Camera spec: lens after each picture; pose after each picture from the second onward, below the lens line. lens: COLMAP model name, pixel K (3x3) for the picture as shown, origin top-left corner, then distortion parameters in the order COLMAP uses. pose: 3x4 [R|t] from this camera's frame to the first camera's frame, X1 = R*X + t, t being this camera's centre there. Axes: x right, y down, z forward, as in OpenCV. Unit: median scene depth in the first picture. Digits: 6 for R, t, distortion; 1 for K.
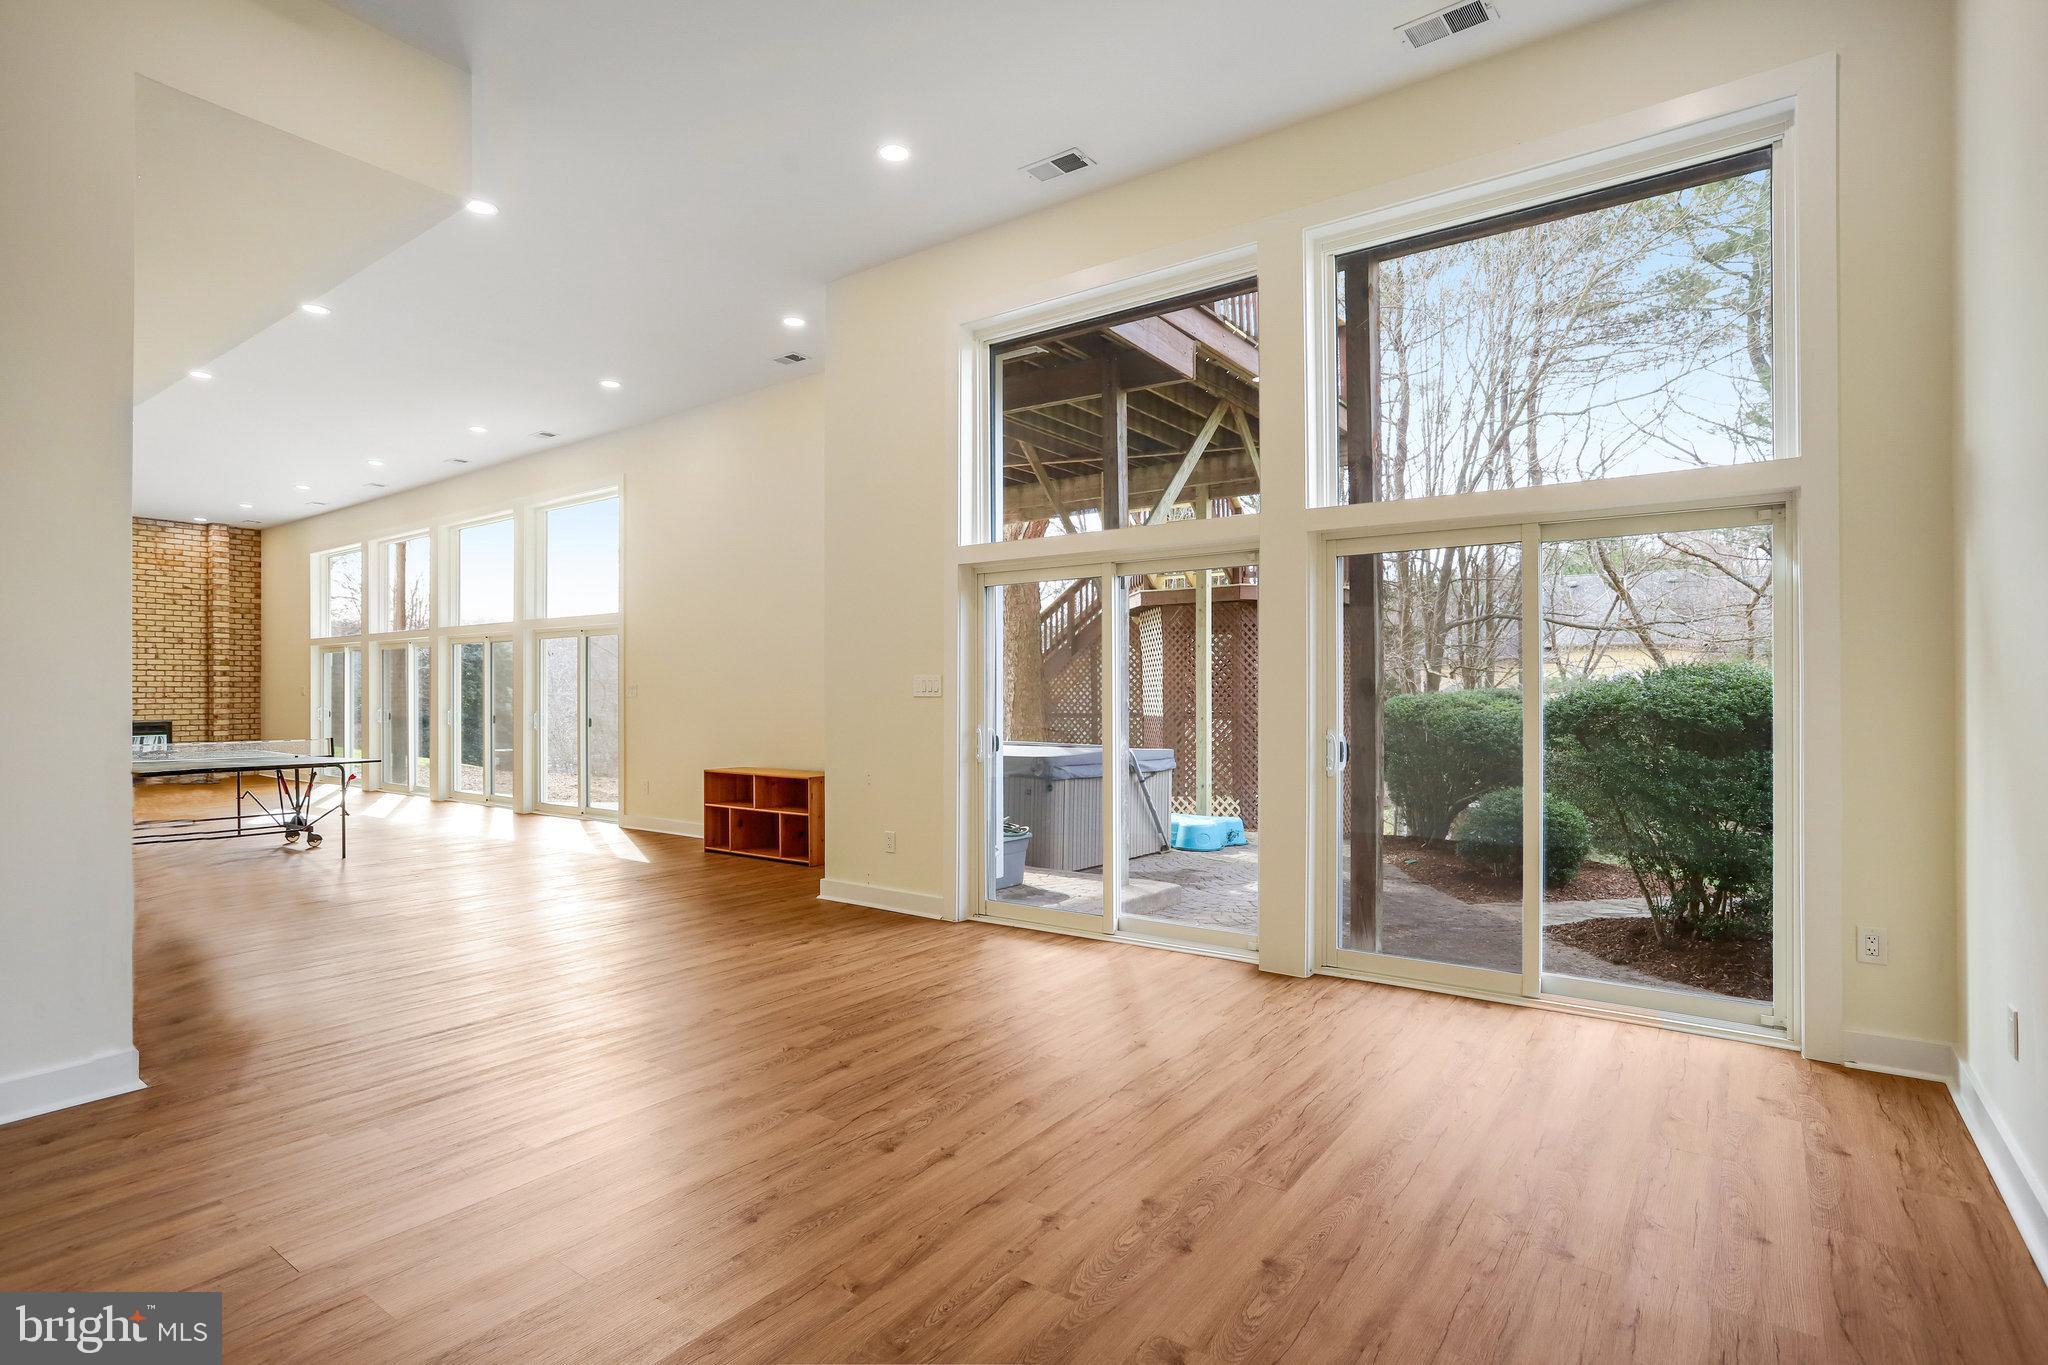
lens RADIAL K [[992.7, 0, 1025.9], [0, 992.7, 695.2], [0, 0, 1]] dist [-0.059846, 0.034952]
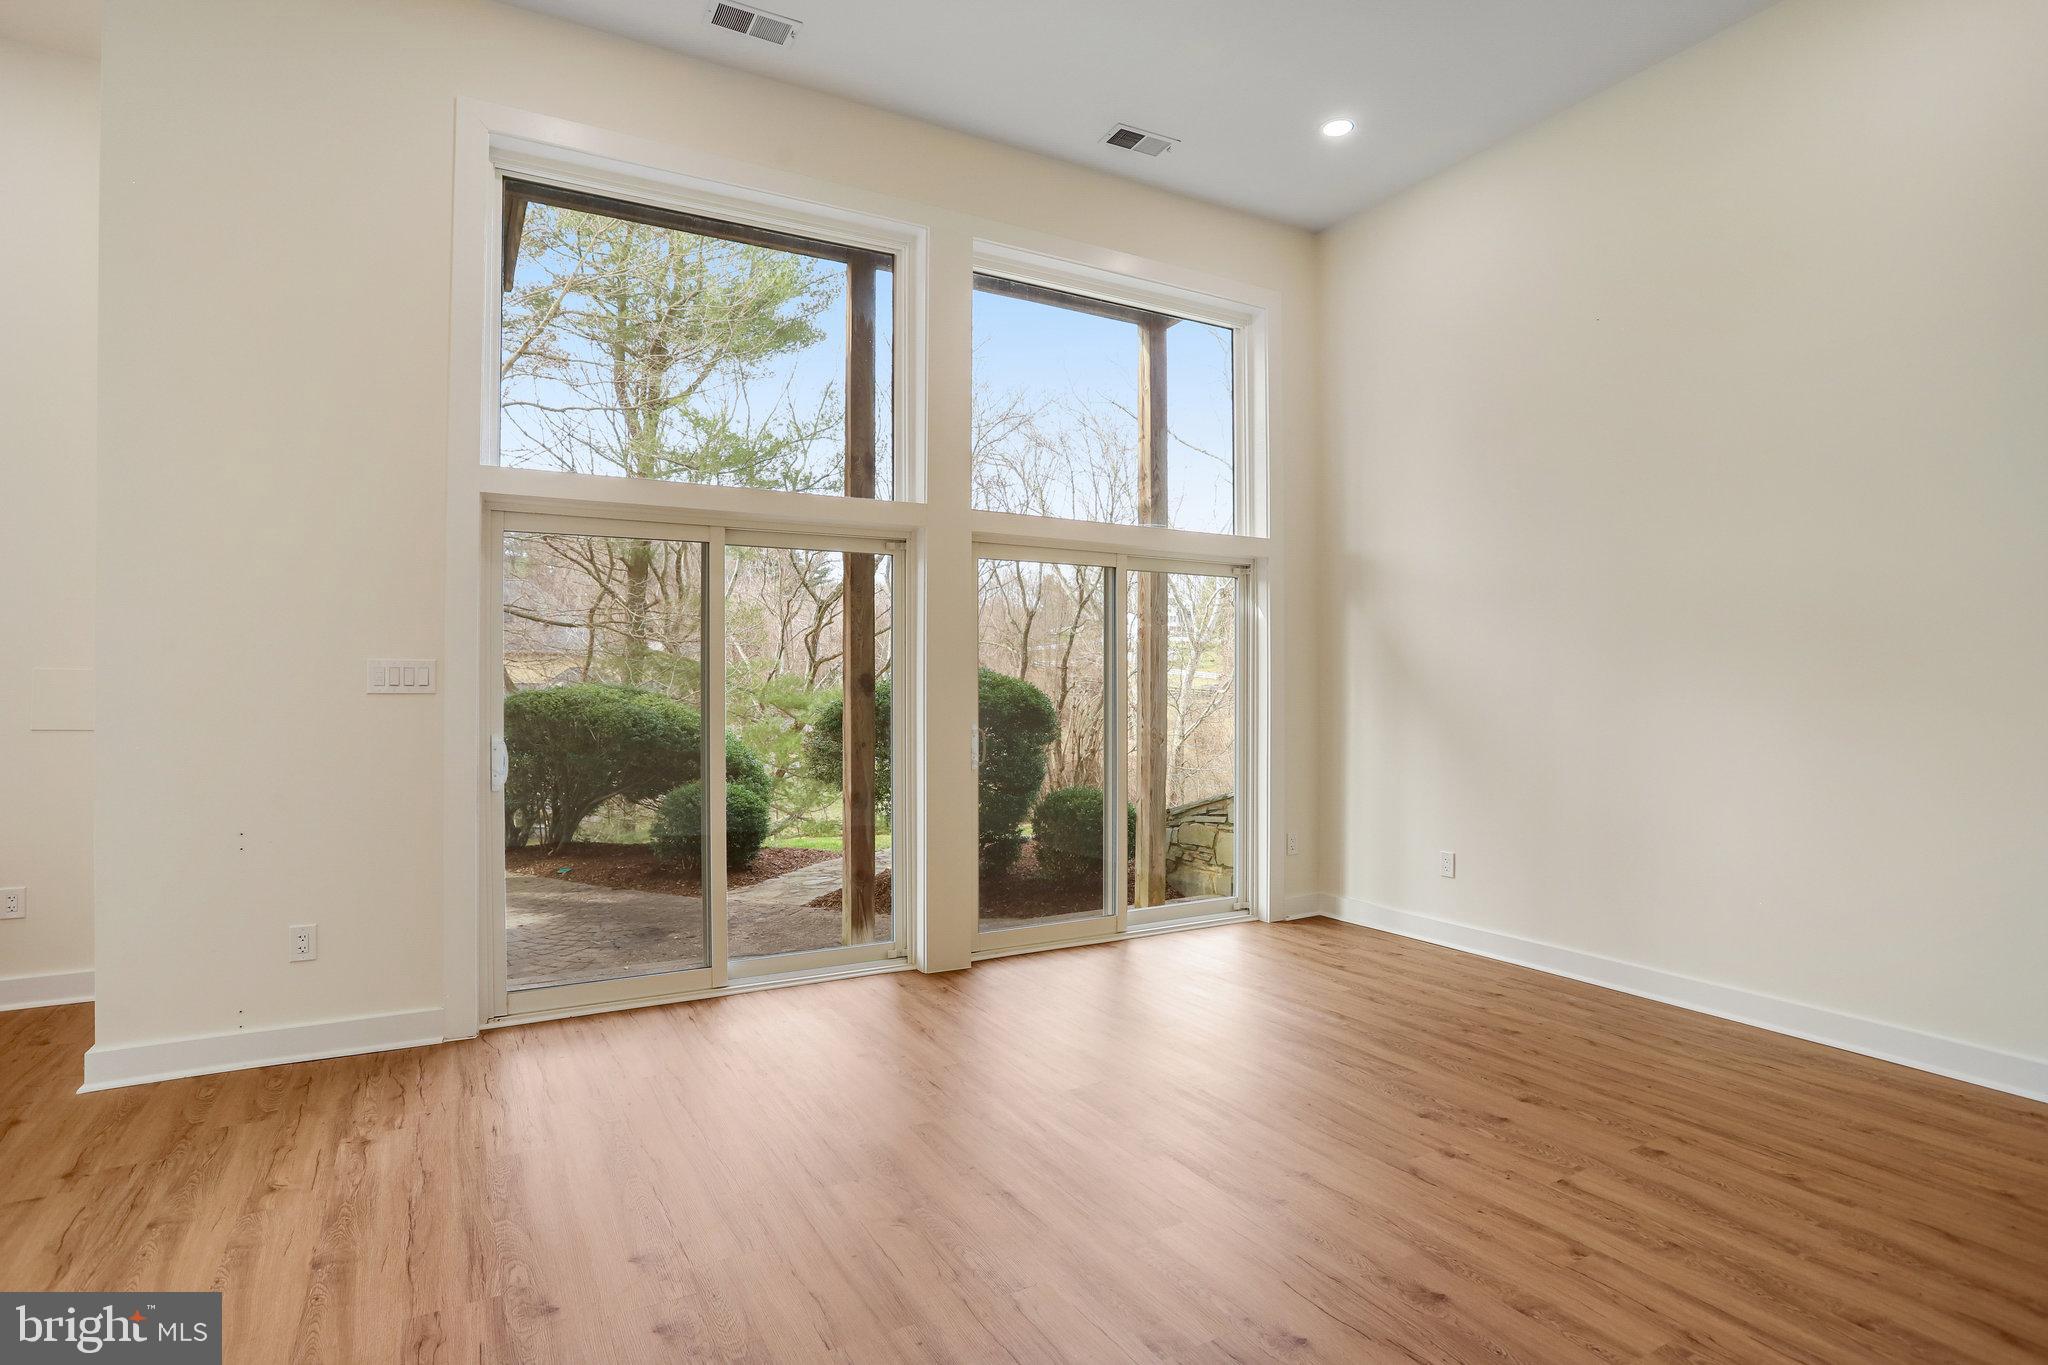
lens RADIAL K [[1031.1, 0, 1024.7], [0, 1031.1, 667.8], [0, 0, 1]] dist [-0.012117, 0.000031]
pose [[0.412300, 0.023906, 0.910735, -0.299948], [-0.000298, 0.999659, -0.026105, 0.002320], [-0.911048, 0.010492, 0.412166, 0.226960]]
